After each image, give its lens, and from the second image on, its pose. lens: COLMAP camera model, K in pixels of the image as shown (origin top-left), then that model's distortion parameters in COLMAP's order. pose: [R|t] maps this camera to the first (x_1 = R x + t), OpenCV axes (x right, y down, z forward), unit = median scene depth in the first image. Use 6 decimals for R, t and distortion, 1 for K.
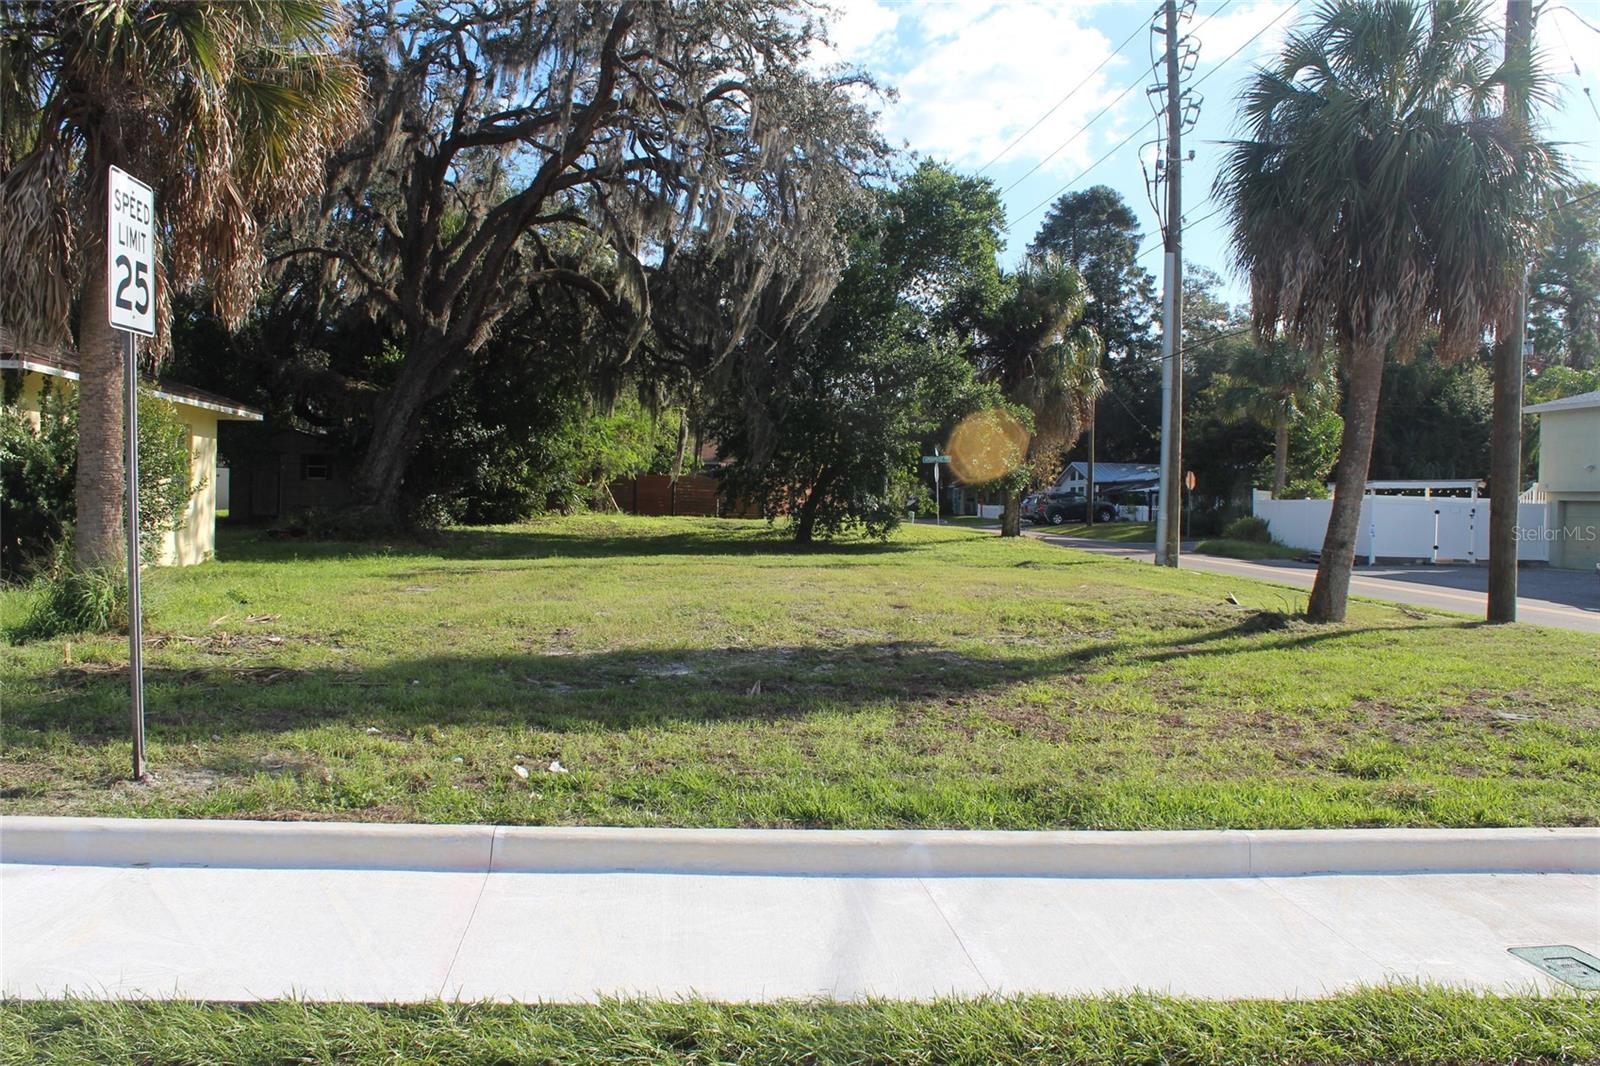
lens RADIAL K [[1414.0, 0, 802.5], [0, 1414.0, 528.2], [0, 0, 1]] dist [-0.164044, 0.151020]
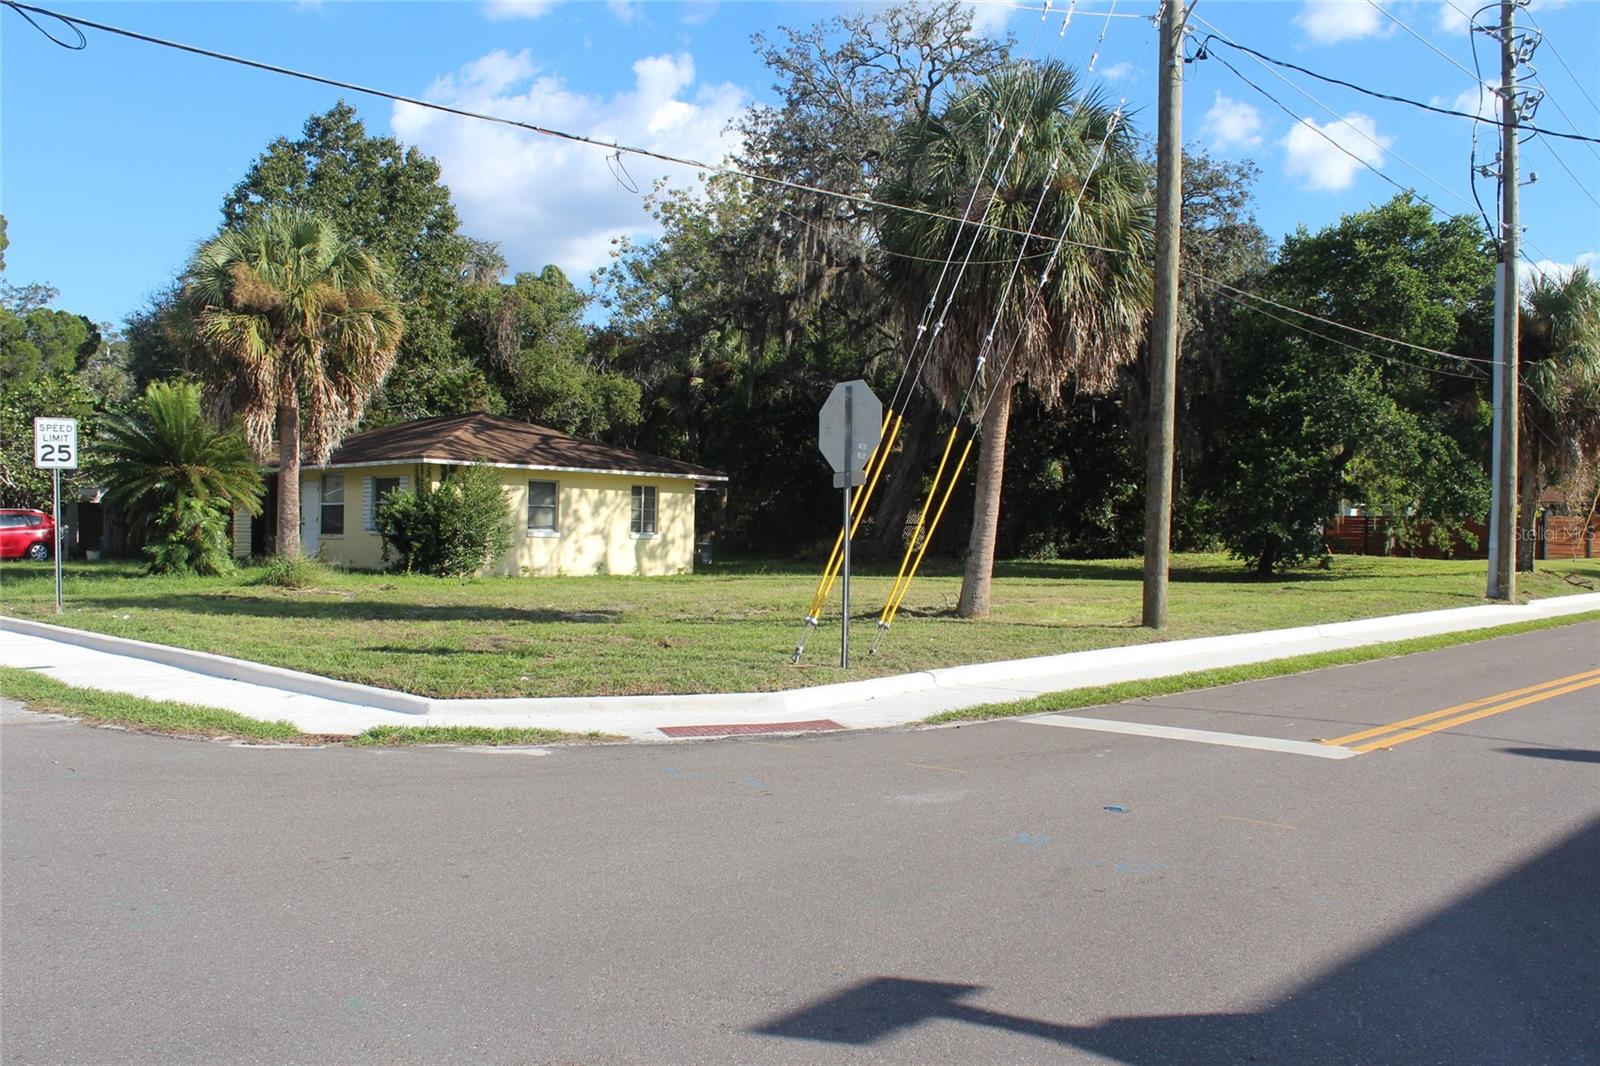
lens RADIAL K [[1414.0, 0, 800.9], [0, 1414.0, 536.5], [0, 0, 1]] dist [-0.164044, 0.151020]
pose [[0.737672, -0.003916, -0.675148, 0.417954], [-0.015867, 0.999606, -0.023134, 0.009688], [0.674973, 0.027778, 0.737320, -0.027908]]
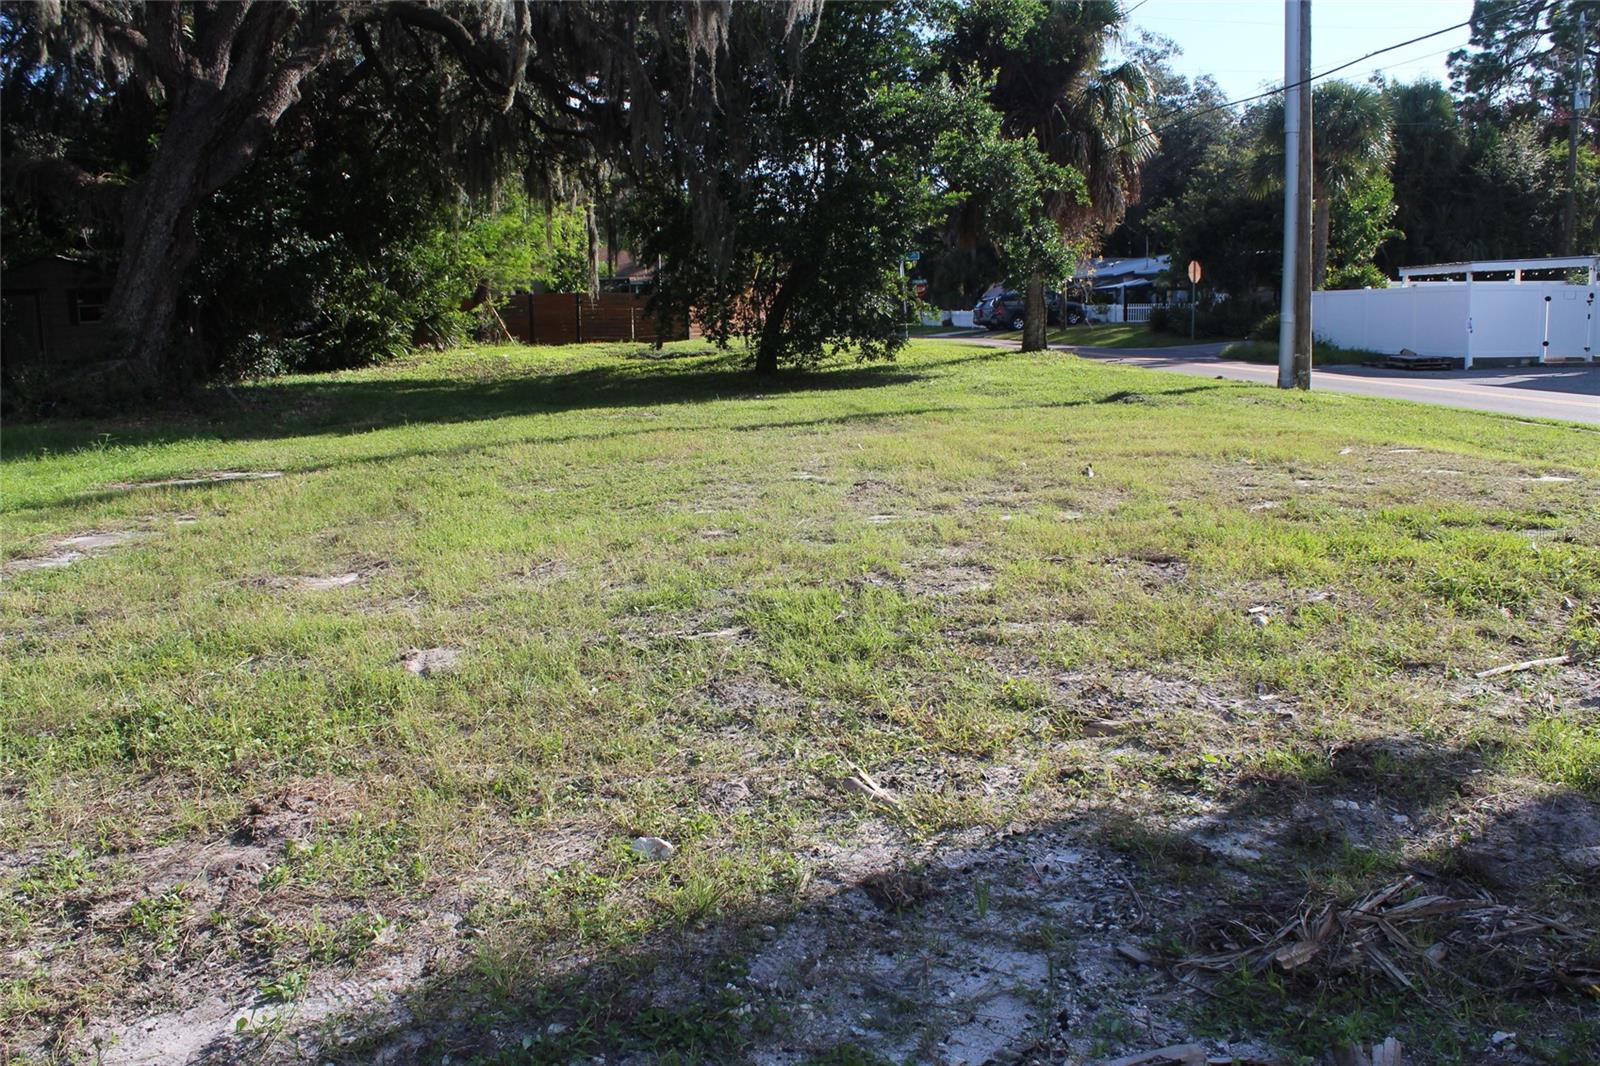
lens RADIAL K [[1414.0, 0, 794.4], [0, 1414.0, 539.5], [0, 0, 1]] dist [-0.164044, 0.151020]
pose [[0.997056, -0.055789, 0.052596, -0.025451], [0.047925, 0.988928, 0.140442, -0.005912], [-0.059849, -0.137508, 0.988691, 0.253047]]
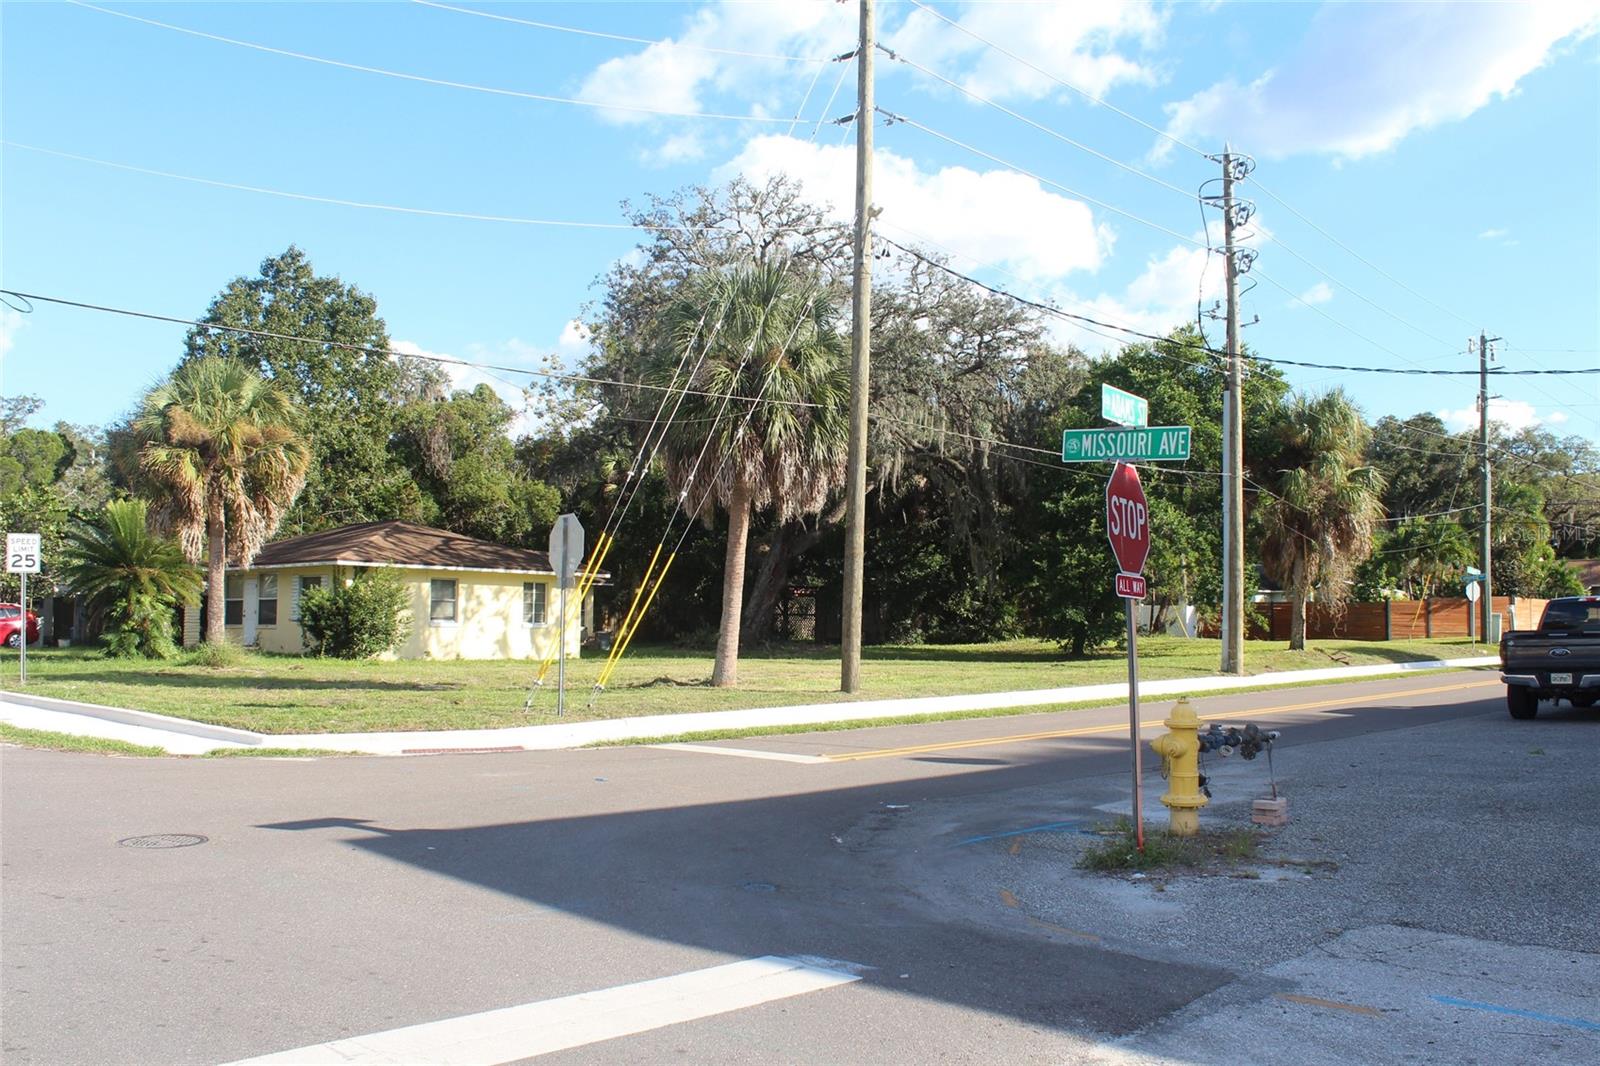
lens RADIAL K [[1414.0, 0, 803.7], [0, 1414.0, 537.1], [0, 0, 1]] dist [-0.164044, 0.151020]
pose [[0.741336, -0.051975, -0.669118, 0.592044], [-0.008203, 0.996221, -0.086472, 0.013464], [0.671084, 0.069593, 0.738108, -0.074842]]
